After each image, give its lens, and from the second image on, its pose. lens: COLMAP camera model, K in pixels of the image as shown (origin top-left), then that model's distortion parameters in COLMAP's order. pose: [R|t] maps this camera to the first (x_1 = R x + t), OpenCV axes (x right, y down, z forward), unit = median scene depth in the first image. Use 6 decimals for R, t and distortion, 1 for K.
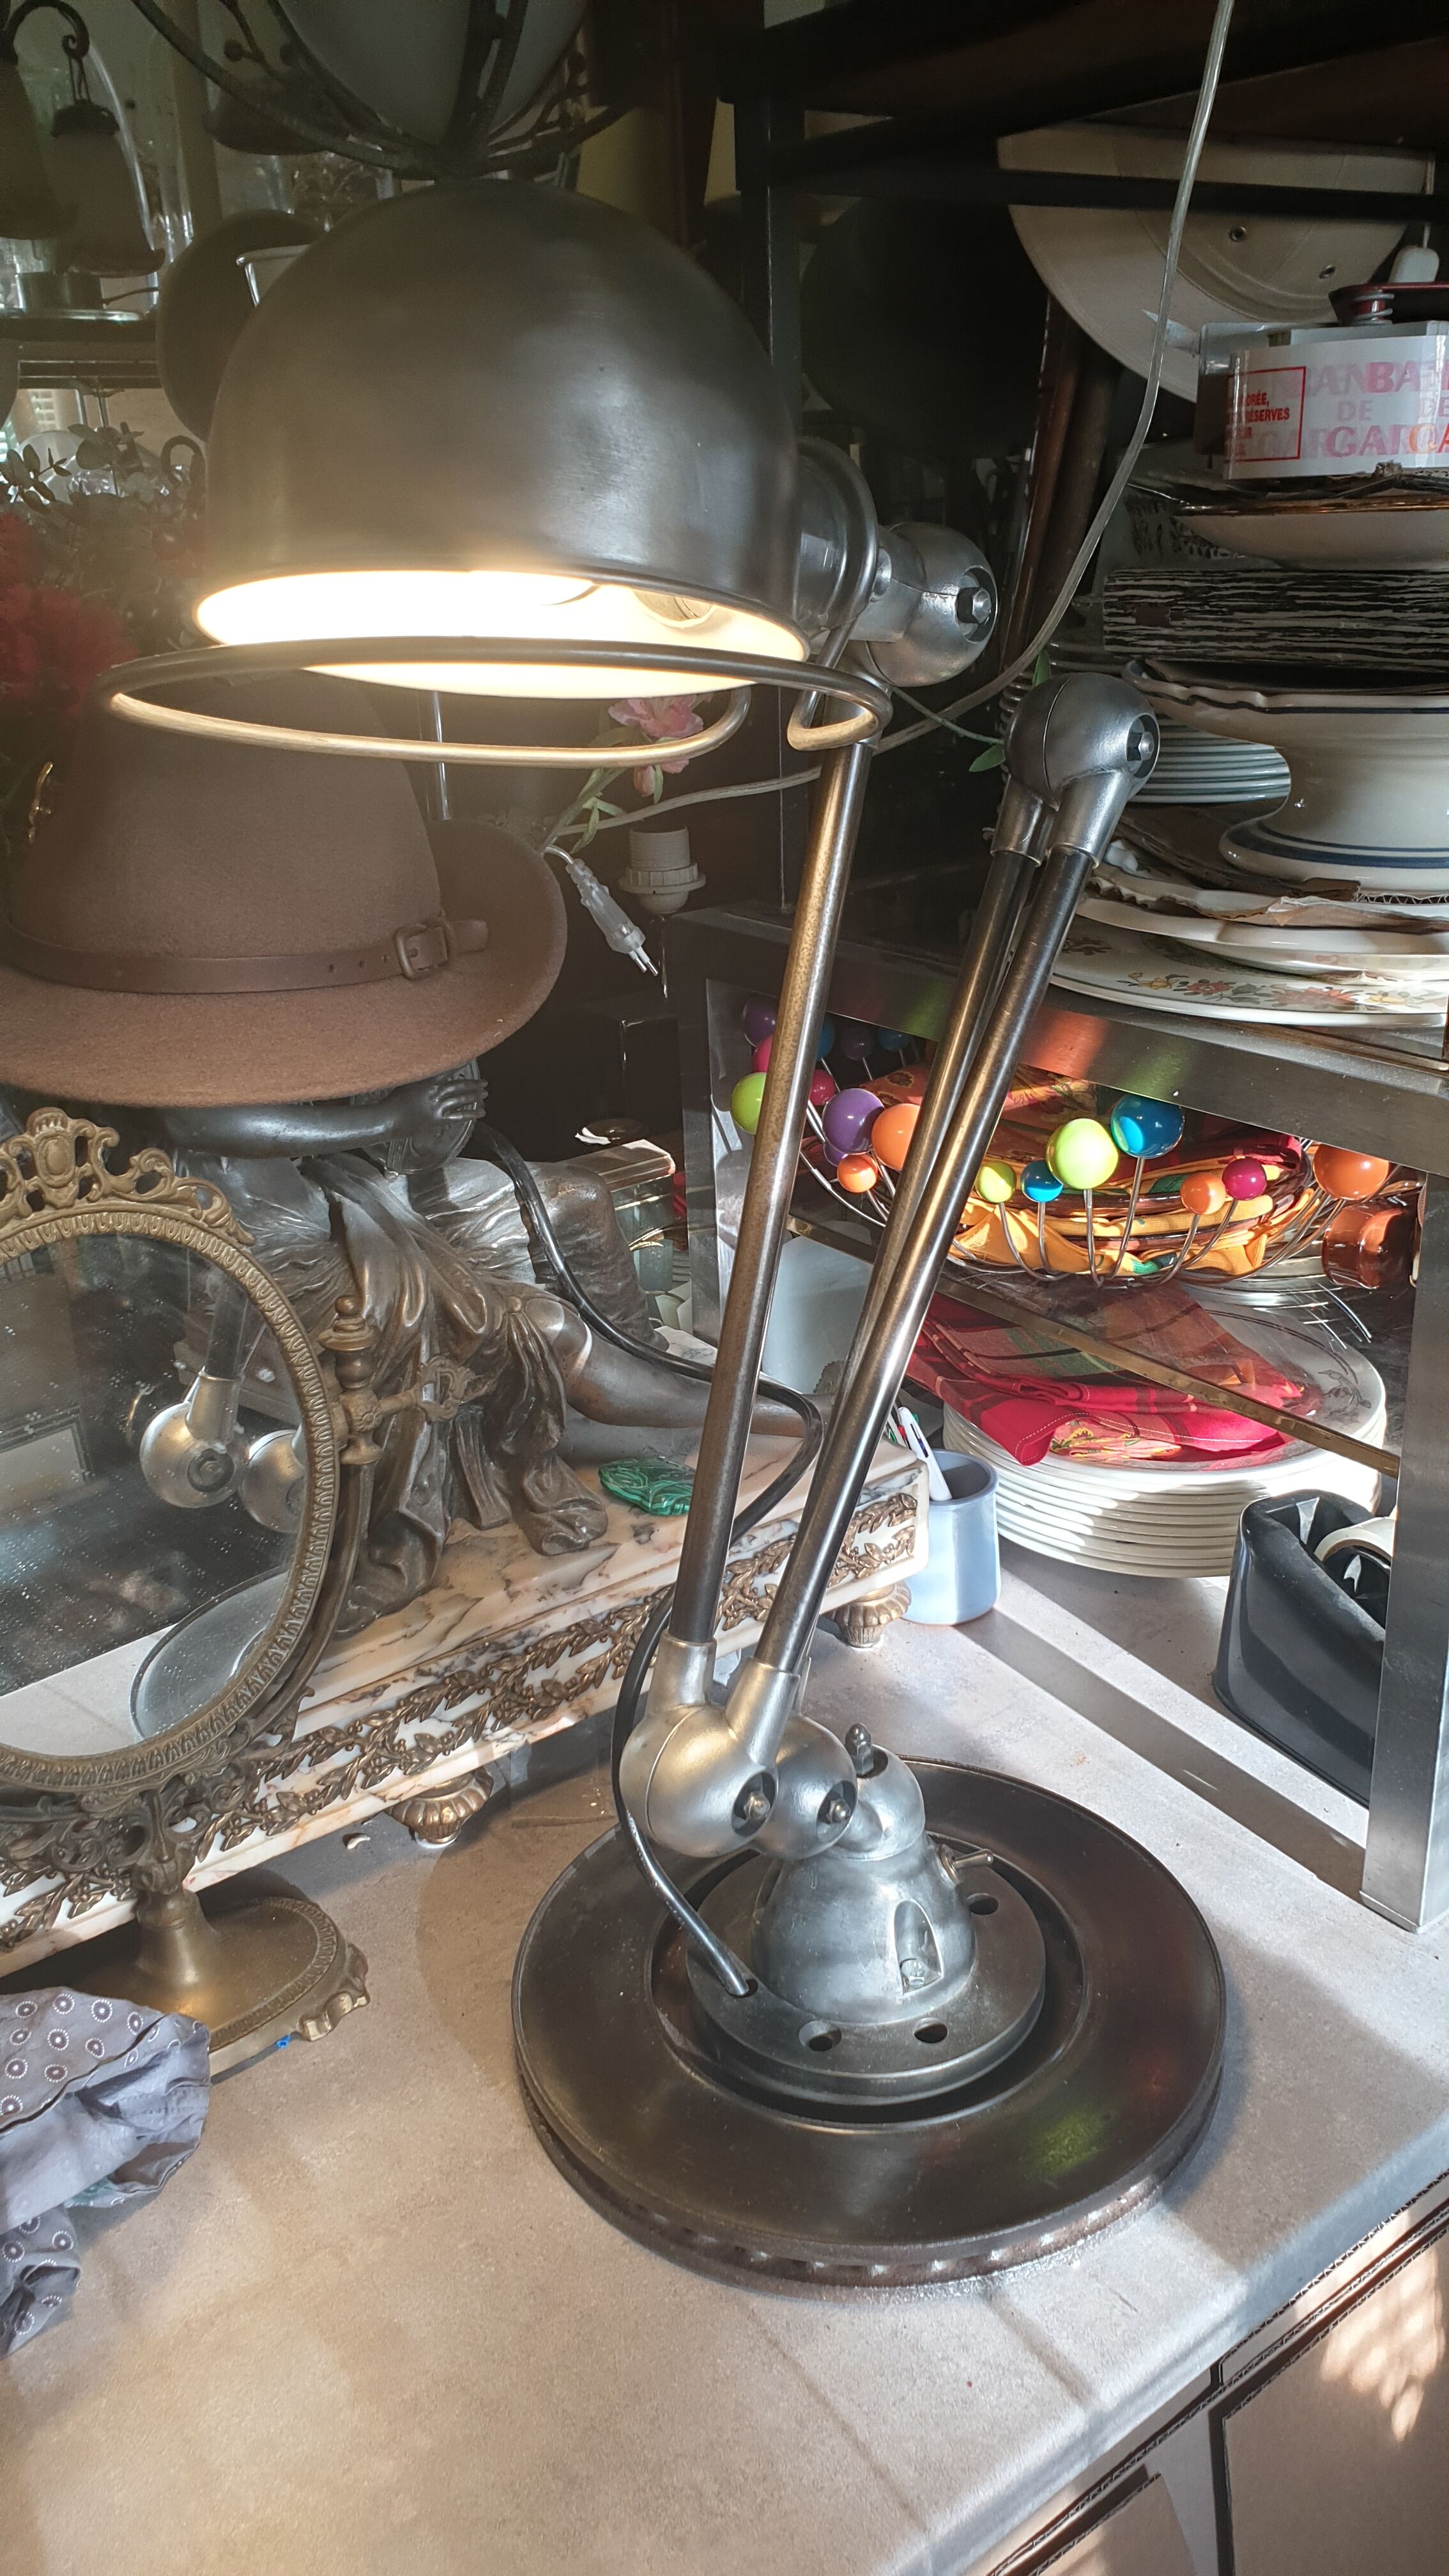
lens RADIAL K [[1992.6, 0, 725.1], [0, 1992.6, 1276.8], [0, 0, 1]] dist [0.043051, -0.036862]
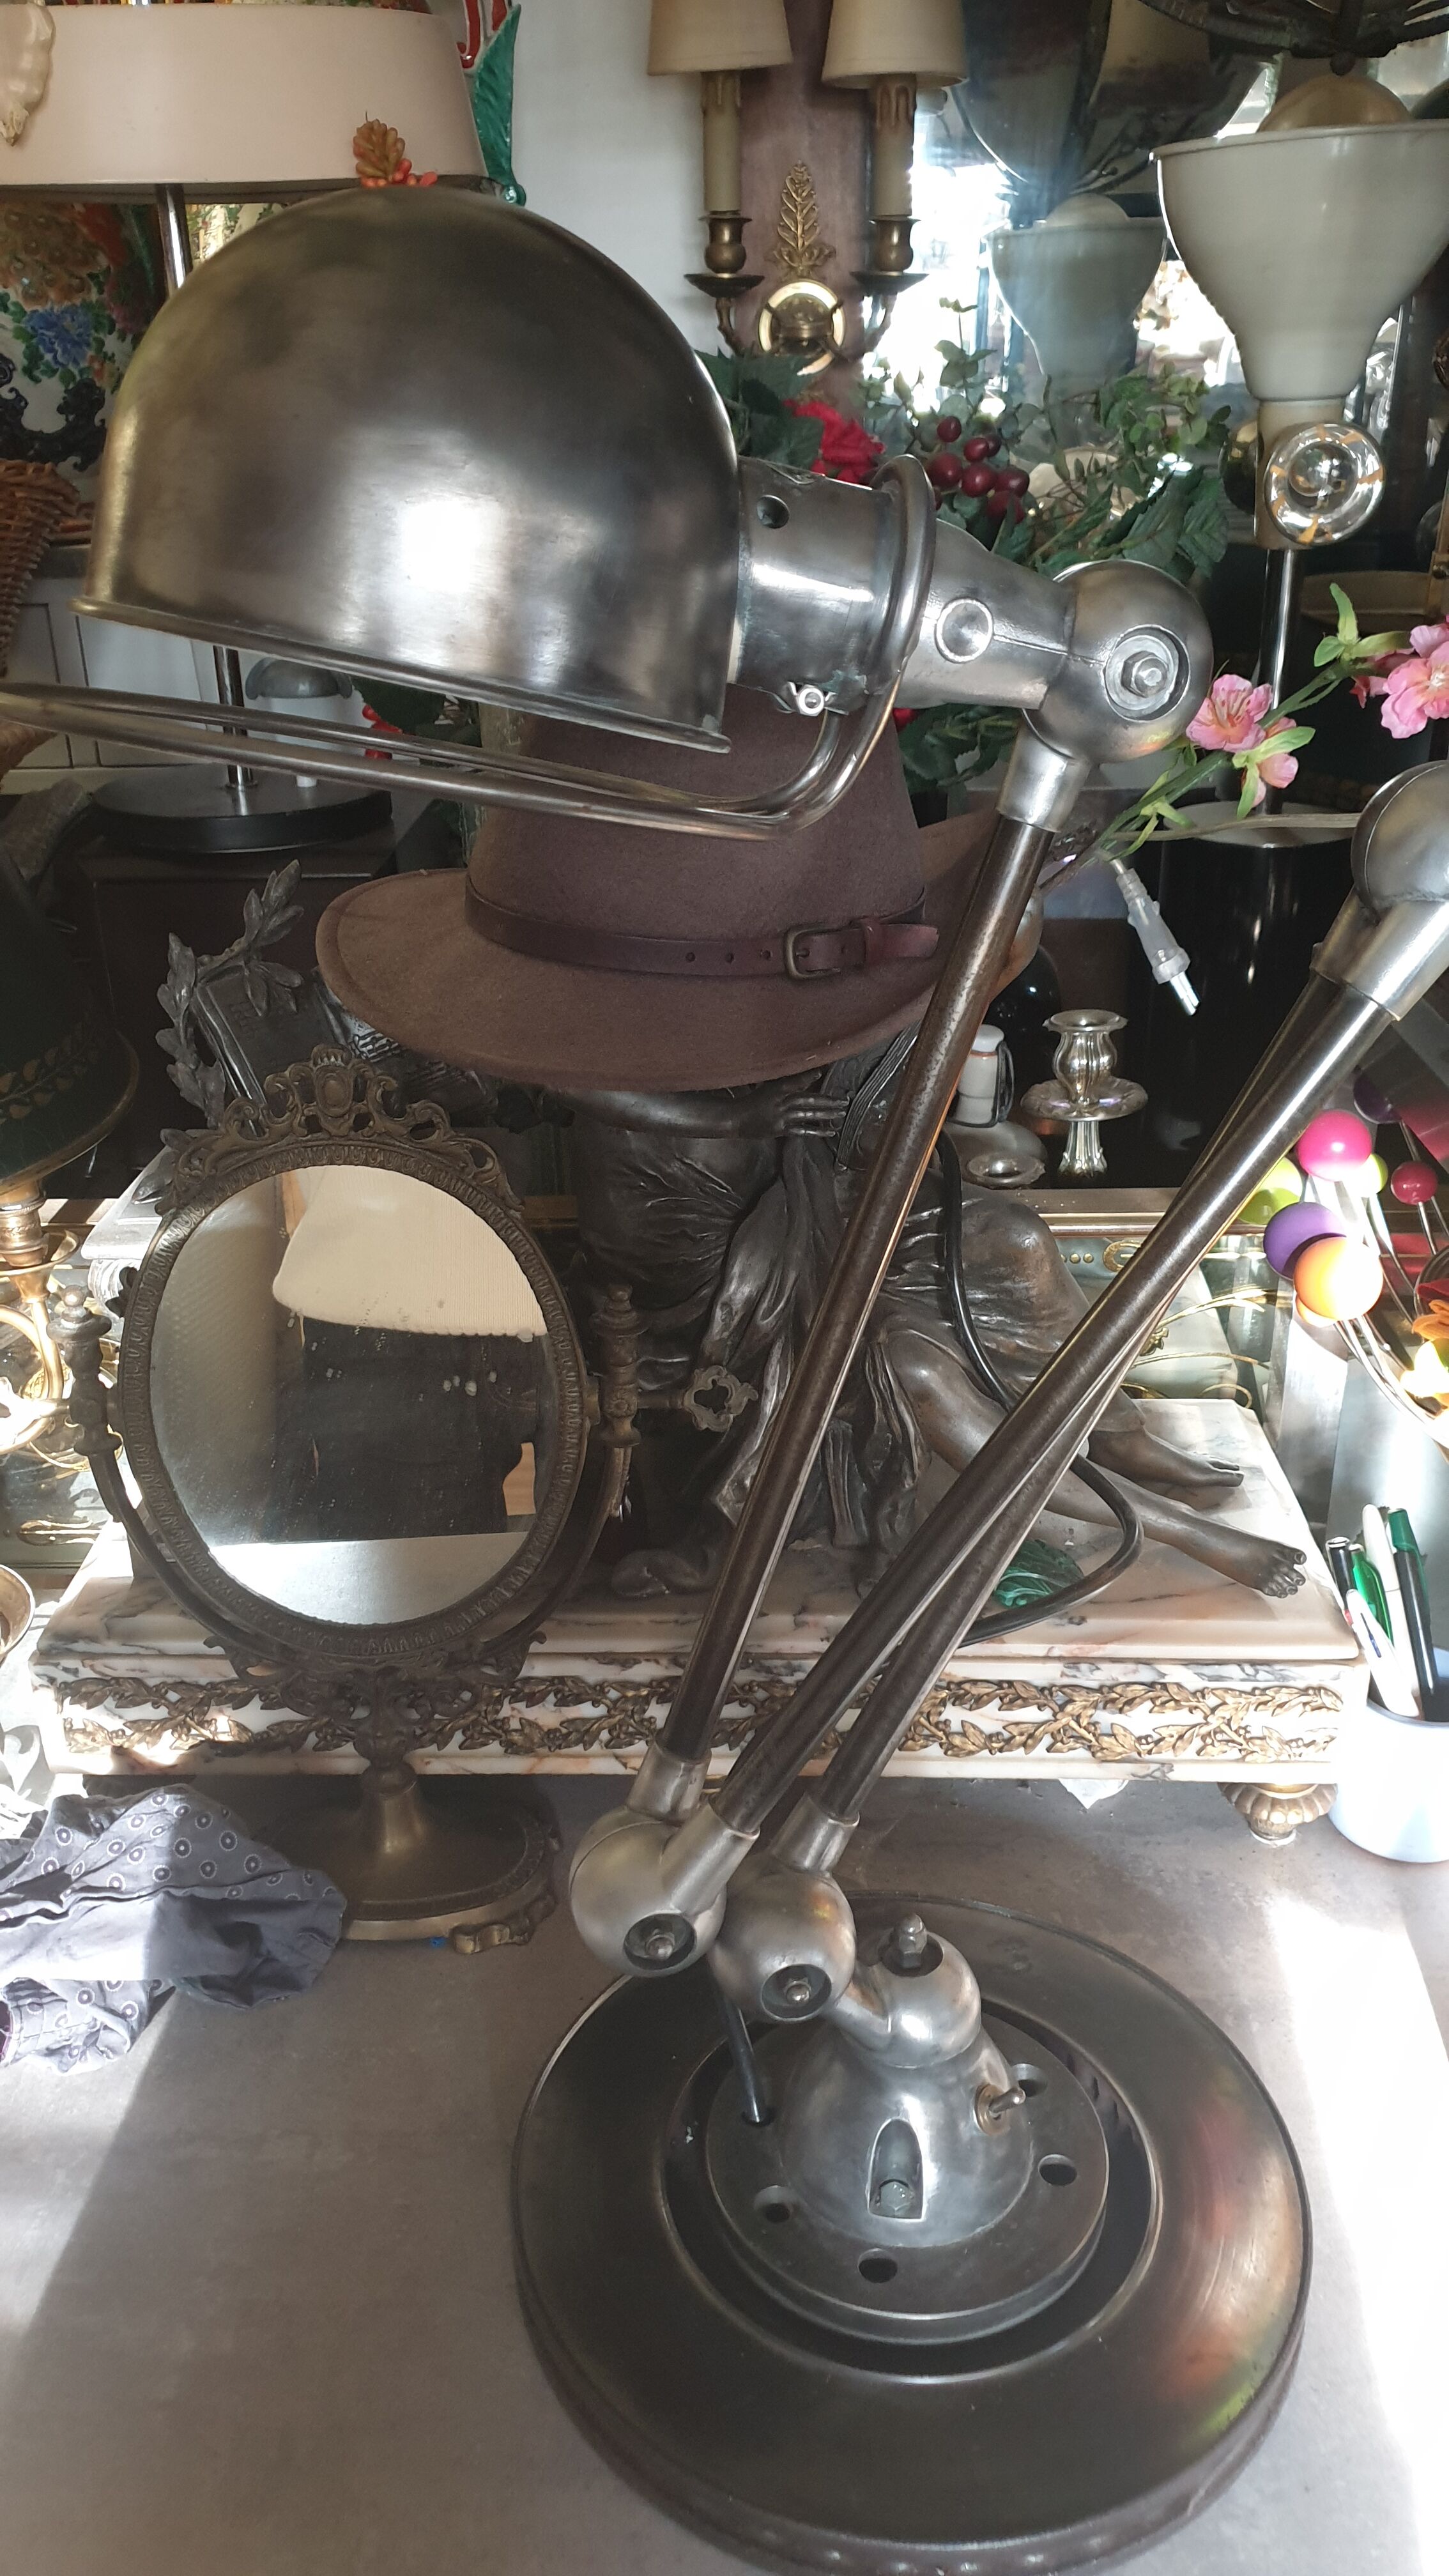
lens RADIAL K [[1992.6, 0, 725.1], [0, 1992.6, 1276.8], [0, 0, 1]] dist [0.043051, -0.036862]
pose [[0.765860, 0.269745, -0.583691, 0.402172], [-0.232709, 0.962494, 0.139467, -0.133783], [0.599420, 0.029018, 0.799908, 0.216610]]
